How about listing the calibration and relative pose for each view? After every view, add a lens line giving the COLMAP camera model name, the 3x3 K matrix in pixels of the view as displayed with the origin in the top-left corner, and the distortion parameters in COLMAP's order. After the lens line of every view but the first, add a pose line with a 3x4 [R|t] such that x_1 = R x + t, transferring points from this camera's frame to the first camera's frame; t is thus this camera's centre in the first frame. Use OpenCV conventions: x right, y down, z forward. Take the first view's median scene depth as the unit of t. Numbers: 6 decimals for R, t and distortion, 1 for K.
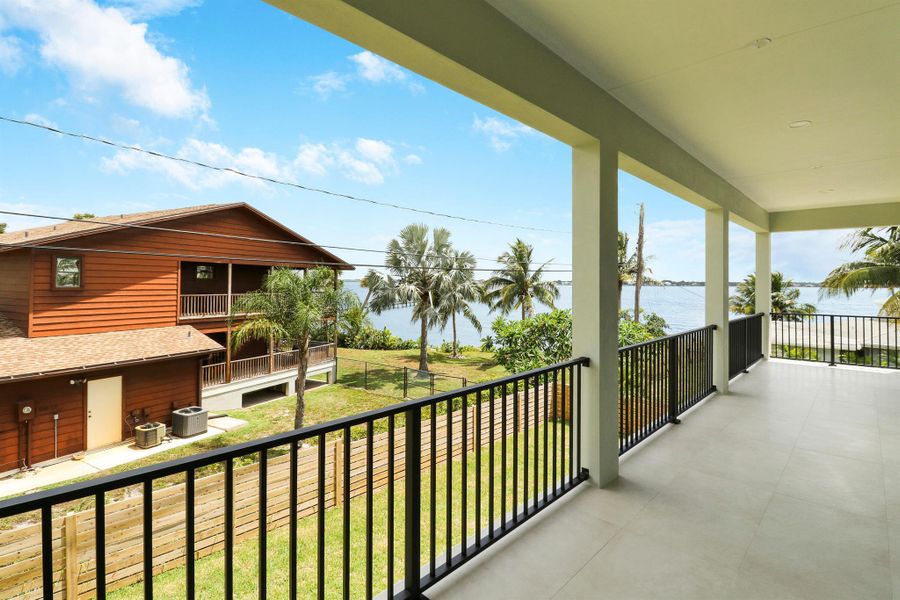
lens RADIAL K [[427.5, 0, 450.5], [0, 427.5, 281.8], [0, 0, 1]] dist [-0.010322, -0.000972]
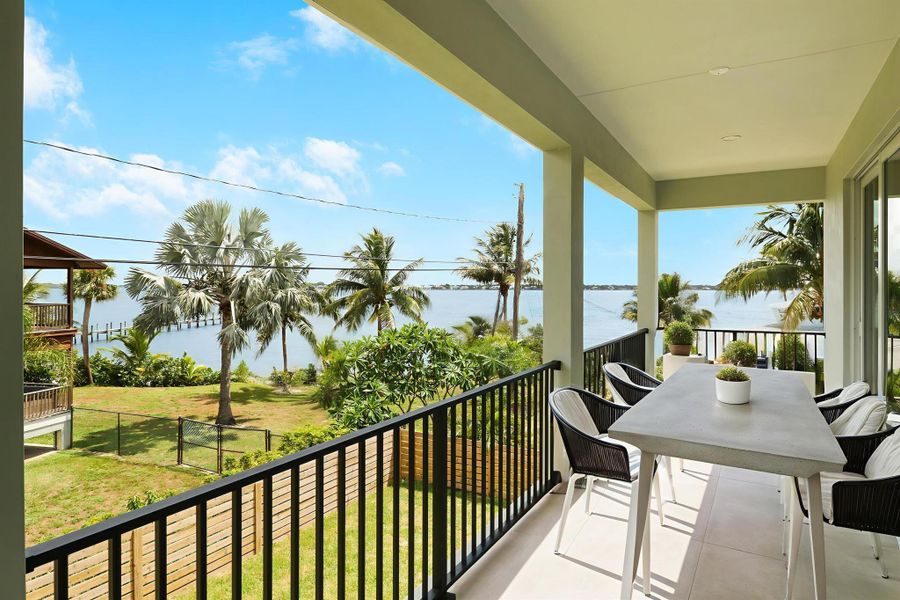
lens RADIAL K [[538.6, 0, 454.0], [0, 538.6, 295.9], [0, 0, 1]] dist [0.002978, -0.000046]
pose [[0.965705, -0.010352, 0.259436, 0.067969], [0.005715, 0.999810, 0.018620, 0.000639], [-0.259580, -0.016498, 0.965581, 0.078838]]
